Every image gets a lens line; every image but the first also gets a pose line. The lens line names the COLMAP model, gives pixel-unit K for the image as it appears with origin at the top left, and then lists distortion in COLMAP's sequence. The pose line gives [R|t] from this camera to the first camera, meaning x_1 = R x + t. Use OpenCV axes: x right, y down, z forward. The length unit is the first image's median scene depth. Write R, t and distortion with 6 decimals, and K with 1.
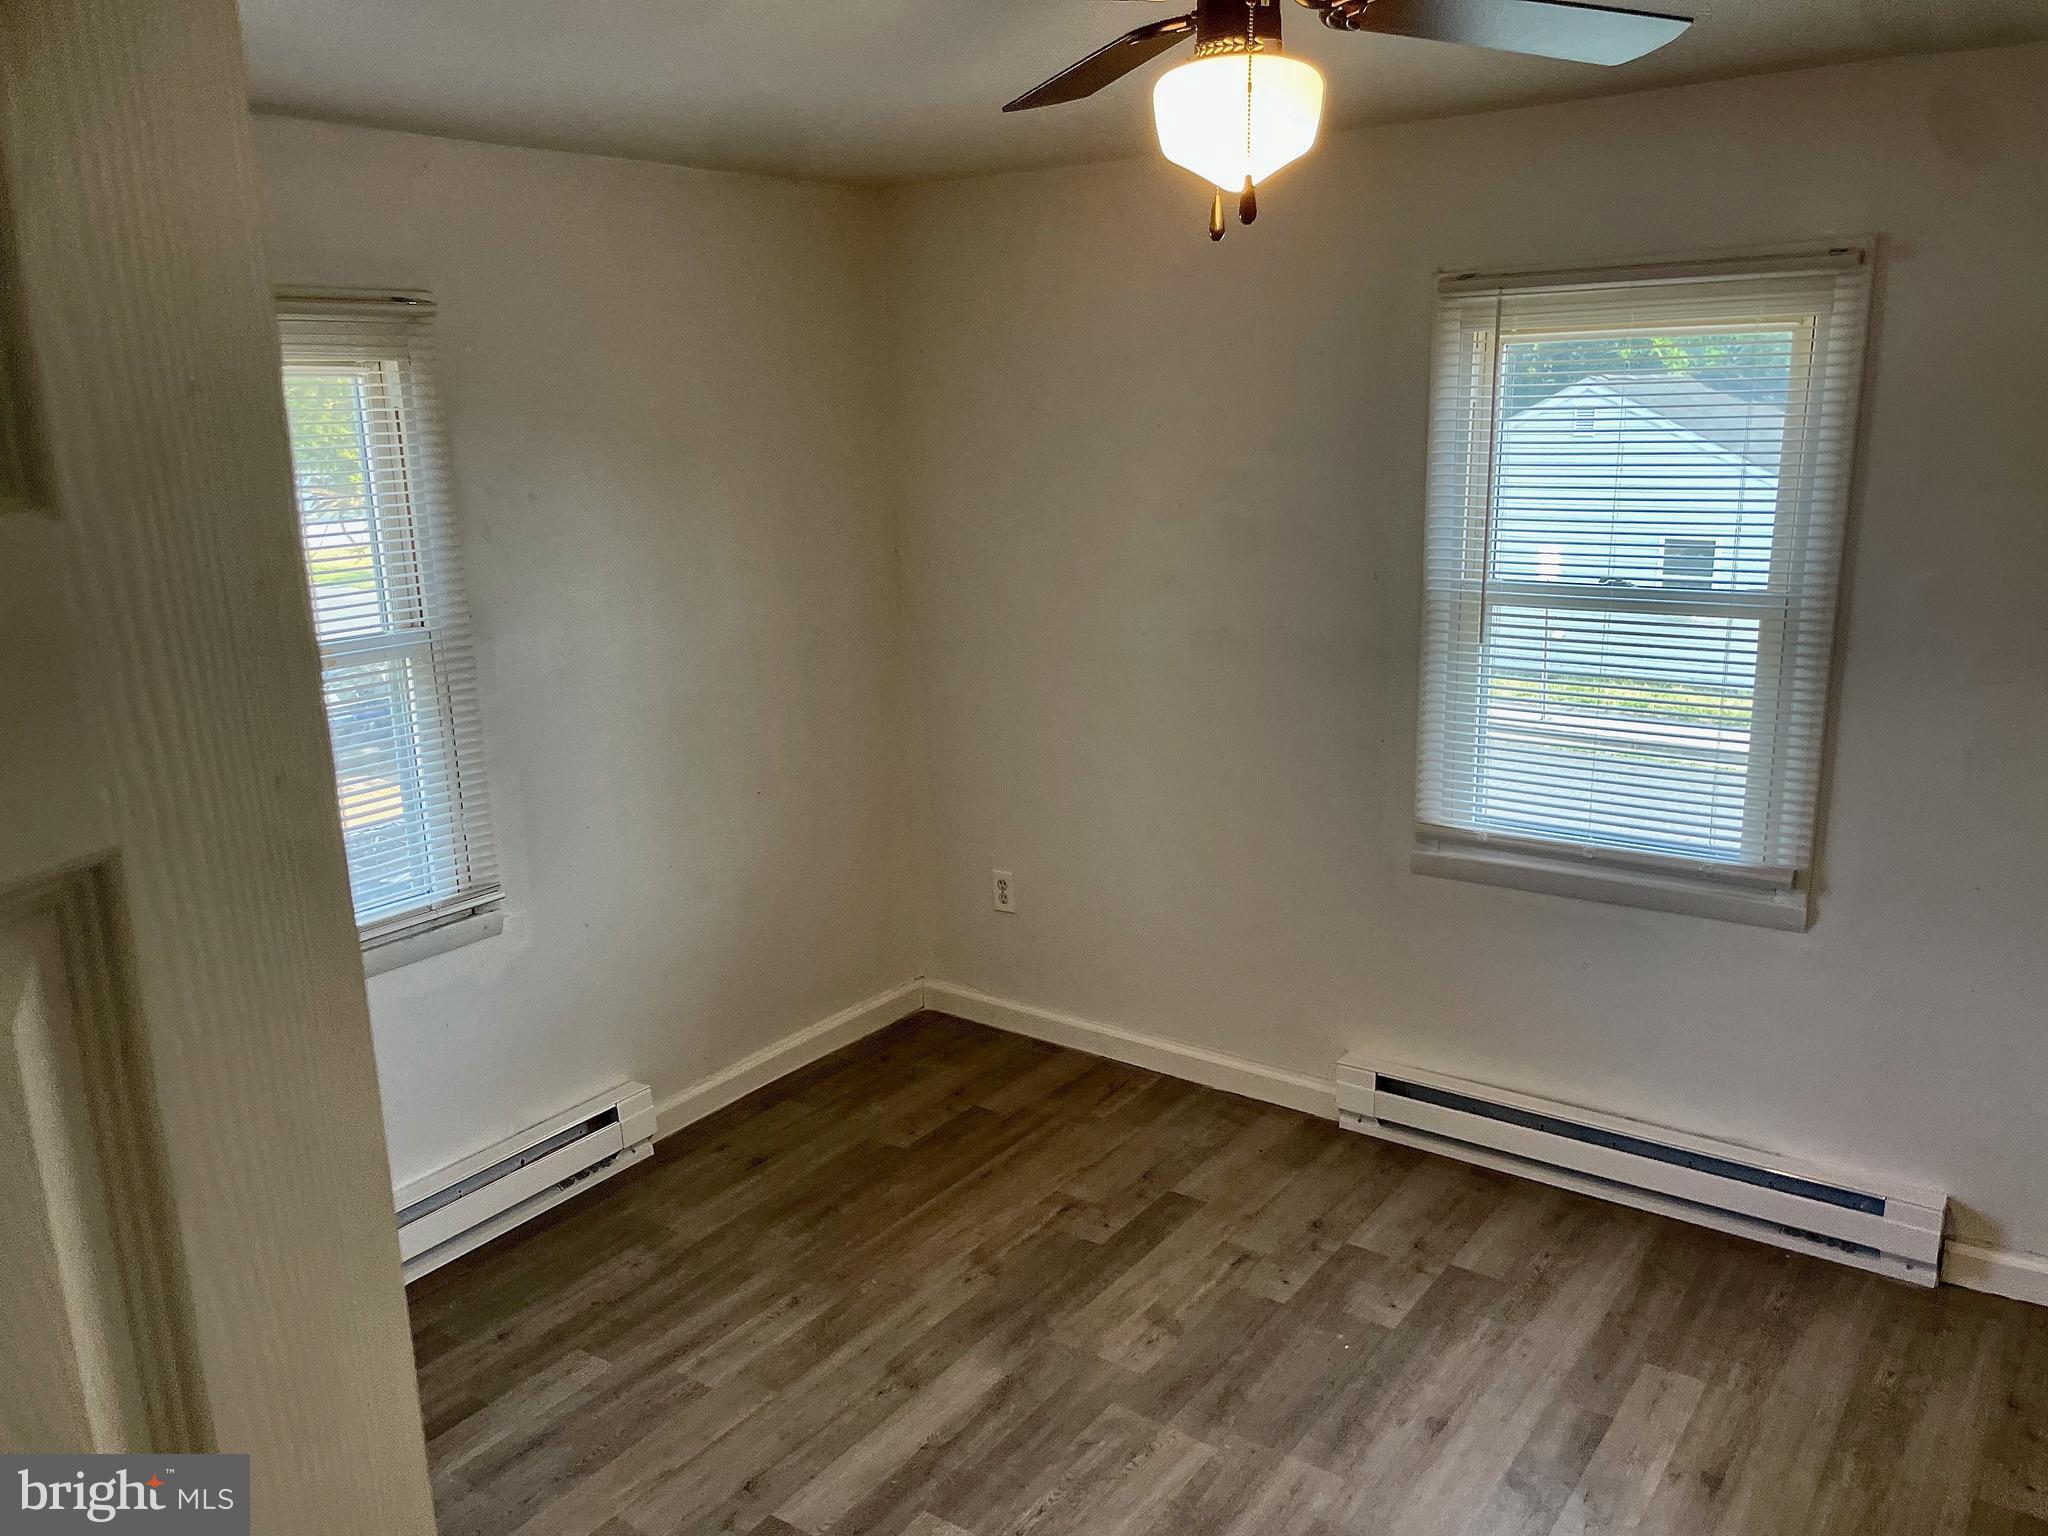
lens RADIAL K [[1552.7, 0, 1059.8], [0, 1552.7, 769.1], [0, 0, 1]] dist [0.087694, -0.116221]
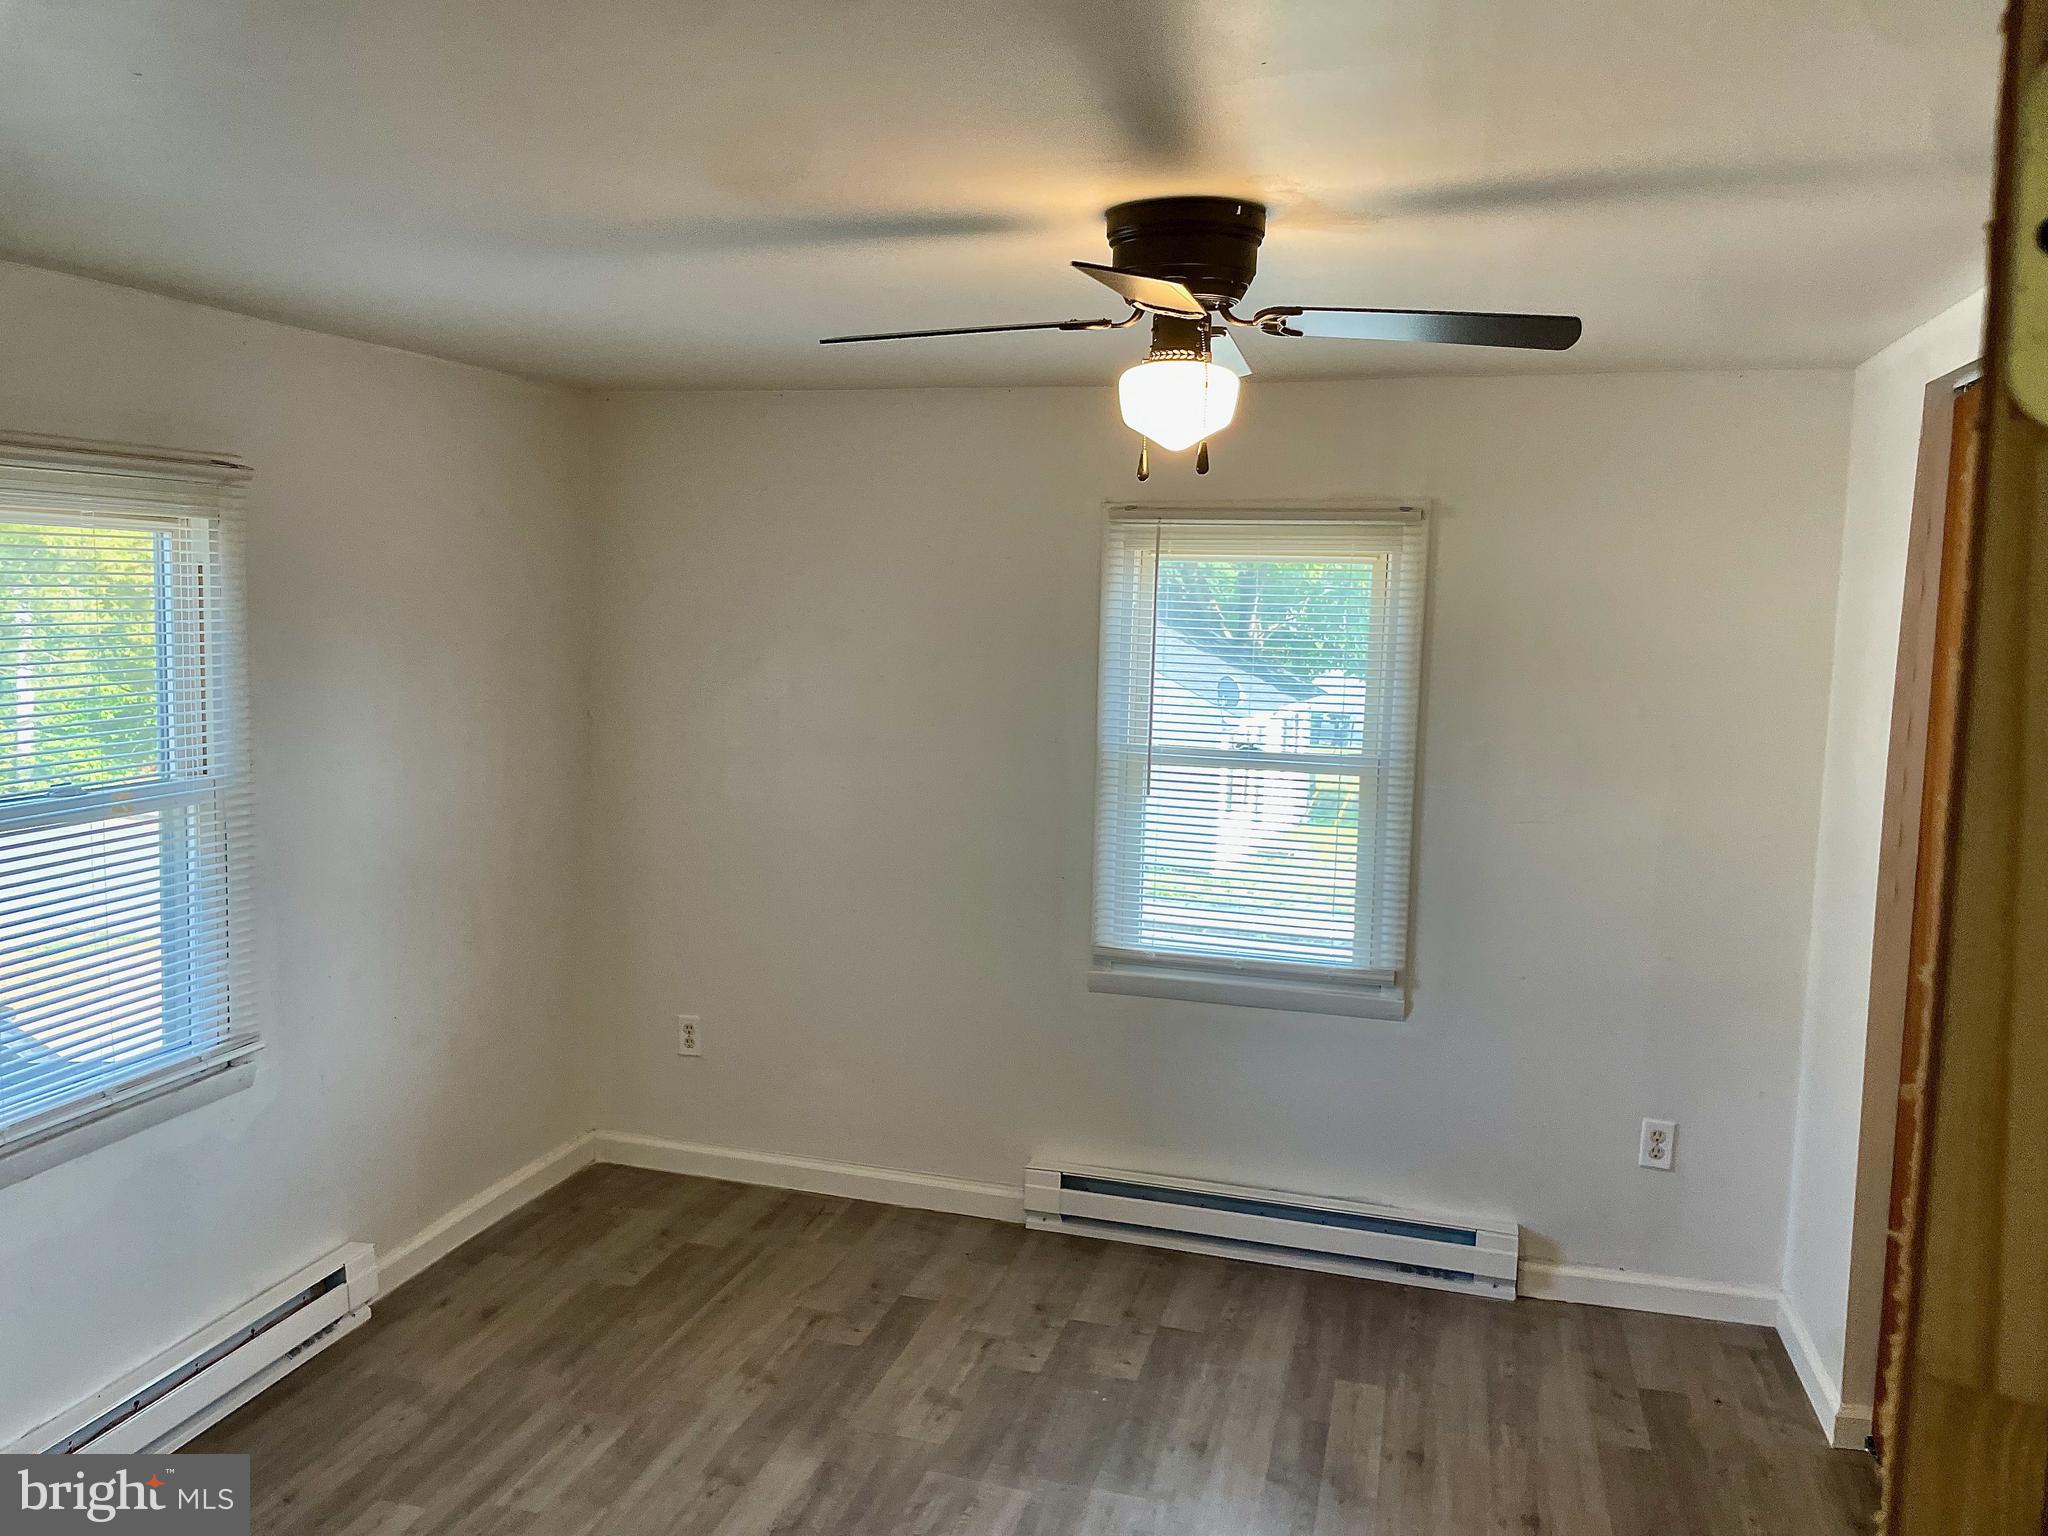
lens RADIAL K [[1552.7, 0, 981.1], [0, 1552.7, 723.9], [0, 0, 1]] dist [0.087694, -0.116221]
pose [[0.946170, 0.019361, 0.323090, -0.263495], [0.029512, 0.988891, -0.145686, 0.039939], [-0.322321, 0.147379, 0.935087, -0.113844]]
